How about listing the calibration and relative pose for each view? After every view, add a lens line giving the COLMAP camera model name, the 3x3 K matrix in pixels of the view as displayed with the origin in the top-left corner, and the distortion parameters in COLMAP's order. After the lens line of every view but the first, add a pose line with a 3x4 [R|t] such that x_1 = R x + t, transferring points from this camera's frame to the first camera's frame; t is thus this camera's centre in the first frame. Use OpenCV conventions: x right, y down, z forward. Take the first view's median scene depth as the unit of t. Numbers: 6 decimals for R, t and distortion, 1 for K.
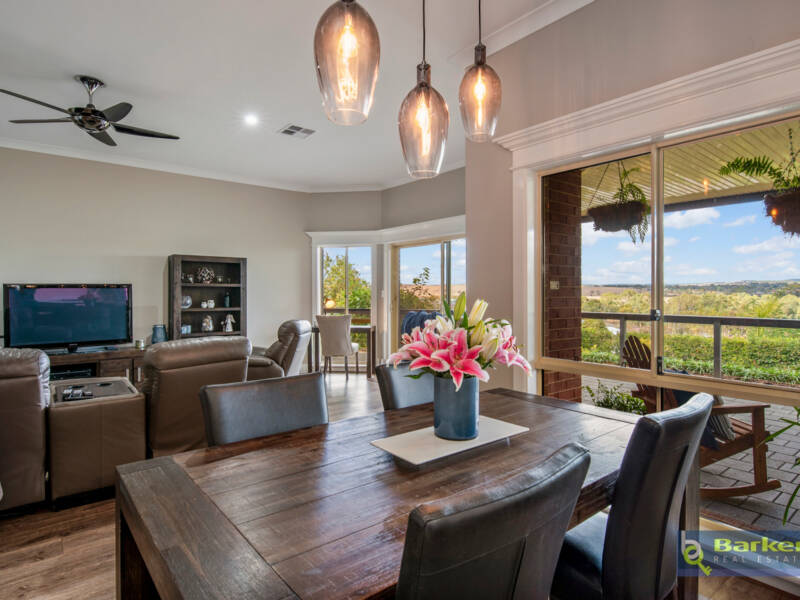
lens RADIAL K [[461.4, 0, 398.8], [0, 461.4, 297.9], [0, 0, 1]] dist [0.007954, 0.000495]
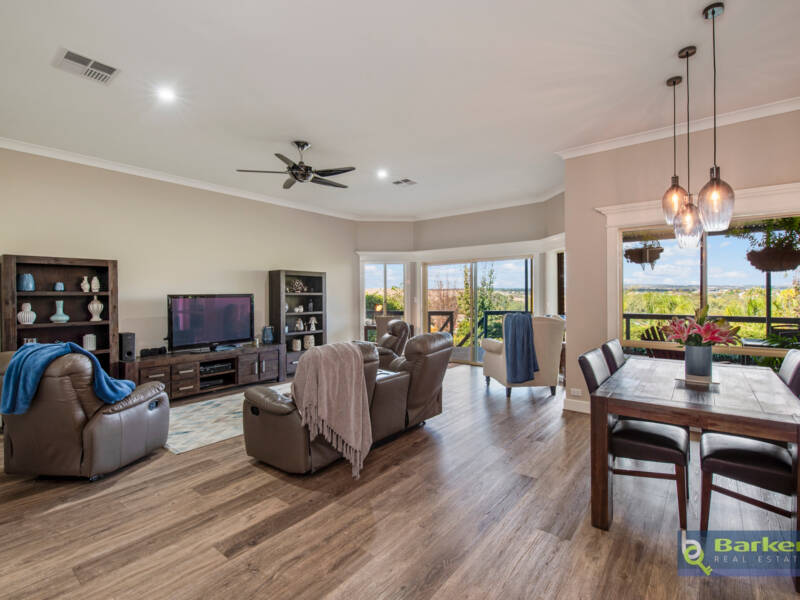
lens RADIAL K [[390.5, 0, 401.6], [0, 390.5, 296.8], [0, 0, 1]] dist [0.003074, 0.000388]
pose [[0.972483, -0.006432, 0.232887, -0.380245], [0.008249, 0.999943, -0.006828, -0.010641], [-0.232829, 0.008561, 0.972480, -0.094400]]
